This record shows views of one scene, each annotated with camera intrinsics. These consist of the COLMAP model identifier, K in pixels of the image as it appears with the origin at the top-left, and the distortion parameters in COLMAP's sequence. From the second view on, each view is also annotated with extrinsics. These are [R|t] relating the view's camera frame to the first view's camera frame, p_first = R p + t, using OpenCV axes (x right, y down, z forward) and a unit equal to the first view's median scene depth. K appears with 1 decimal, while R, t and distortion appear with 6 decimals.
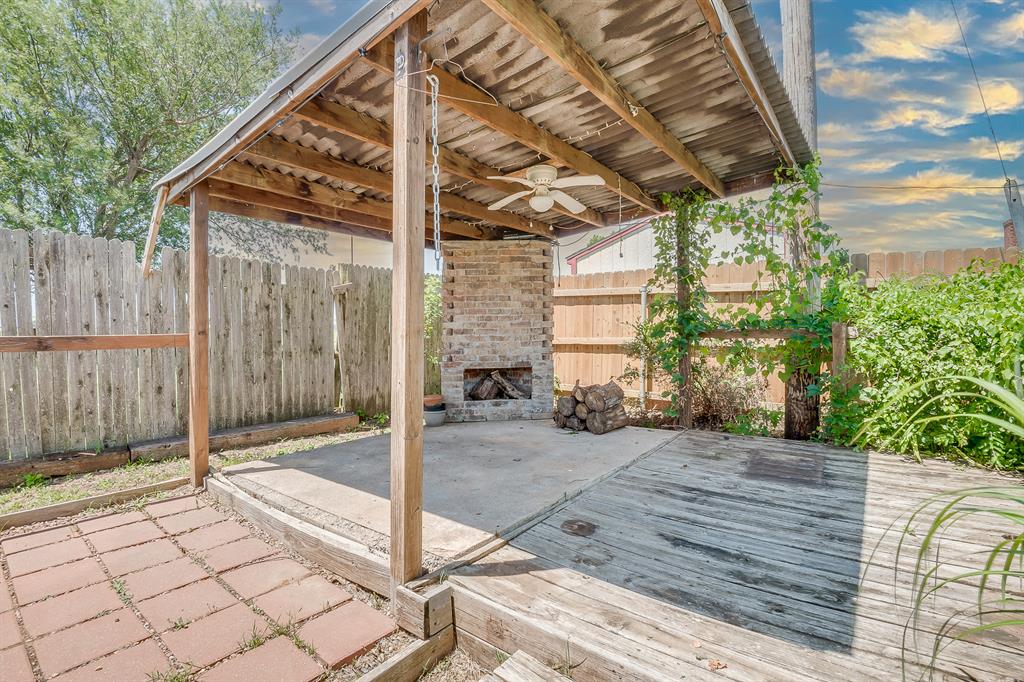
lens RADIAL K [[471.2, 0, 512.0], [0, 471.2, 341.0], [0, 0, 1]] dist [0.001747, -0.026288]
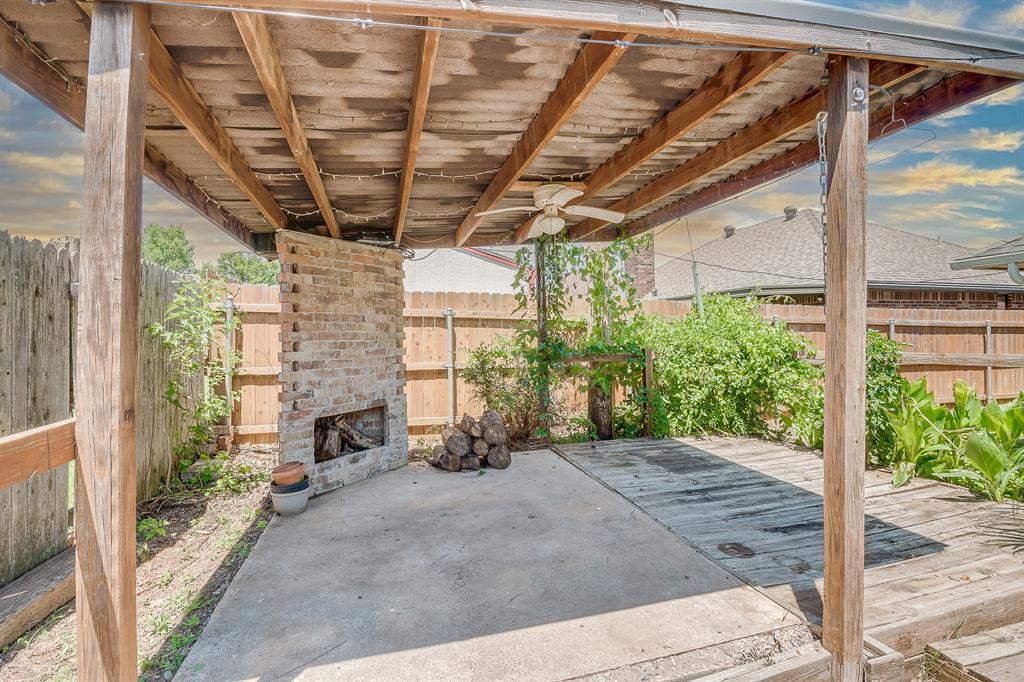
lens RADIAL K [[471.2, 0, 512.0], [0, 471.2, 341.0], [0, 0, 1]] dist [0.001747, -0.026288]
pose [[0.602831, -0.003910, 0.797860, -0.497593], [0.025729, 0.999563, -0.014541, -0.039014], [-0.797454, 0.029294, 0.602668, 0.362535]]
